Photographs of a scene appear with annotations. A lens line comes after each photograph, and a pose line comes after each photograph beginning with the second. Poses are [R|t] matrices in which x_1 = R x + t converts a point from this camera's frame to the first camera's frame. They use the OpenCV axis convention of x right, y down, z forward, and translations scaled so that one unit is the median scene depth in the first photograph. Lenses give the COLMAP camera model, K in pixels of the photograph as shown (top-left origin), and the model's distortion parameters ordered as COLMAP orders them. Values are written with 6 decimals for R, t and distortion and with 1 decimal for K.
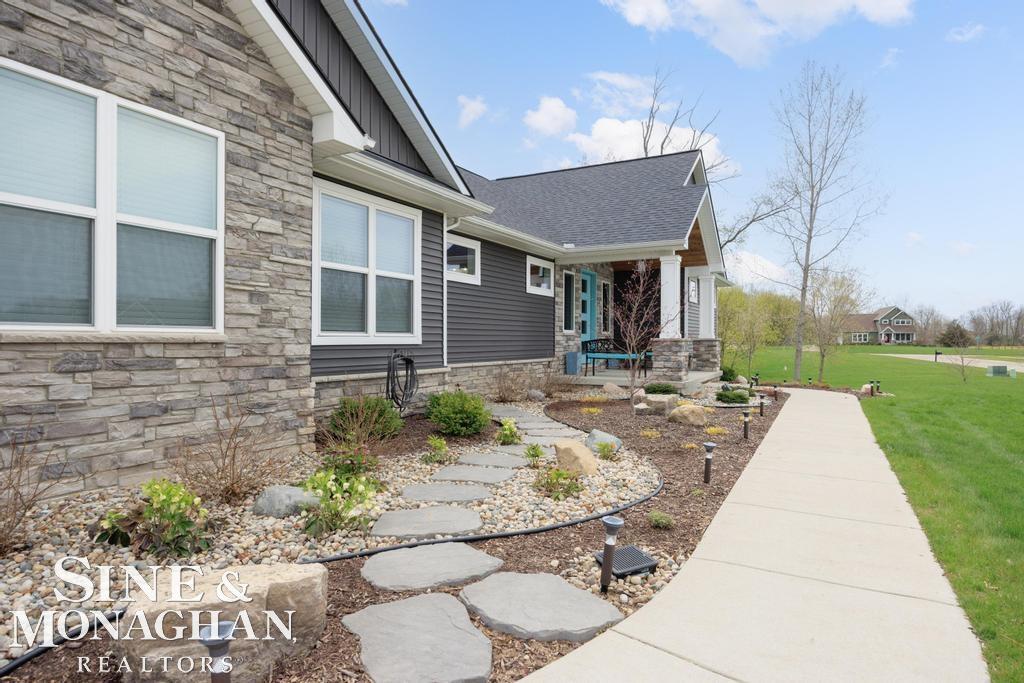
lens RADIAL K [[609.5, 0, 510.0], [0, 609.5, 340.4], [0, 0, 1]] dist [-0.007187, -0.001093]
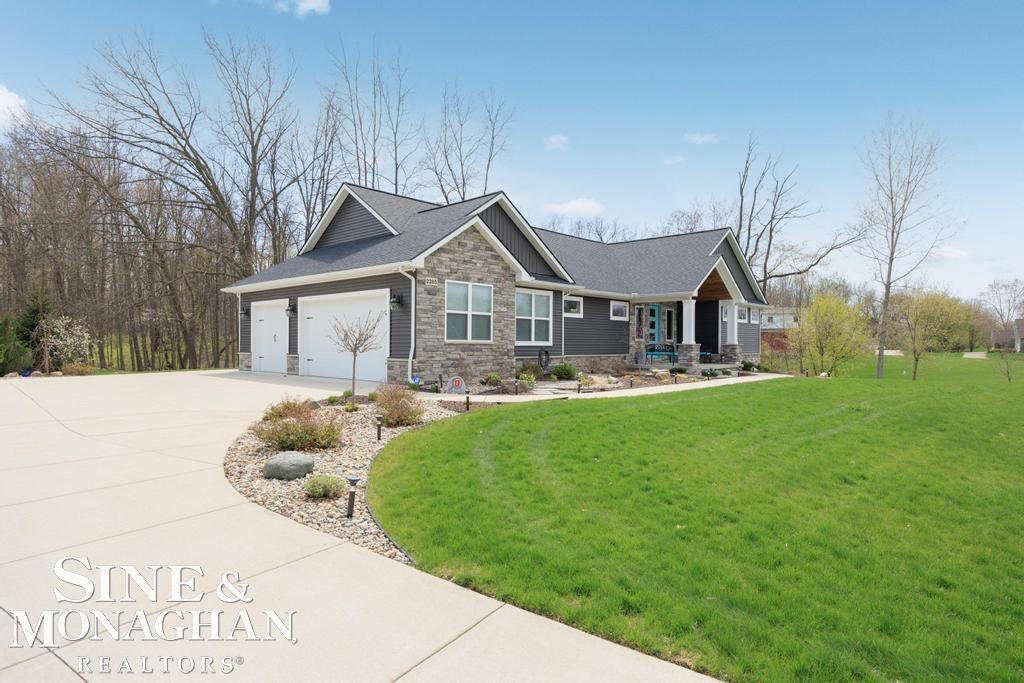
lens RADIAL K [[578.1, 0, 510.2], [0, 578.1, 341.4], [0, 0, 1]] dist [-0.001220, -0.000169]
pose [[0.968270, 0.006271, -0.249827, 0.267916], [-0.007309, 0.999968, -0.003229, -0.002803], [0.249799, 0.004952, 0.968285, -1.279541]]
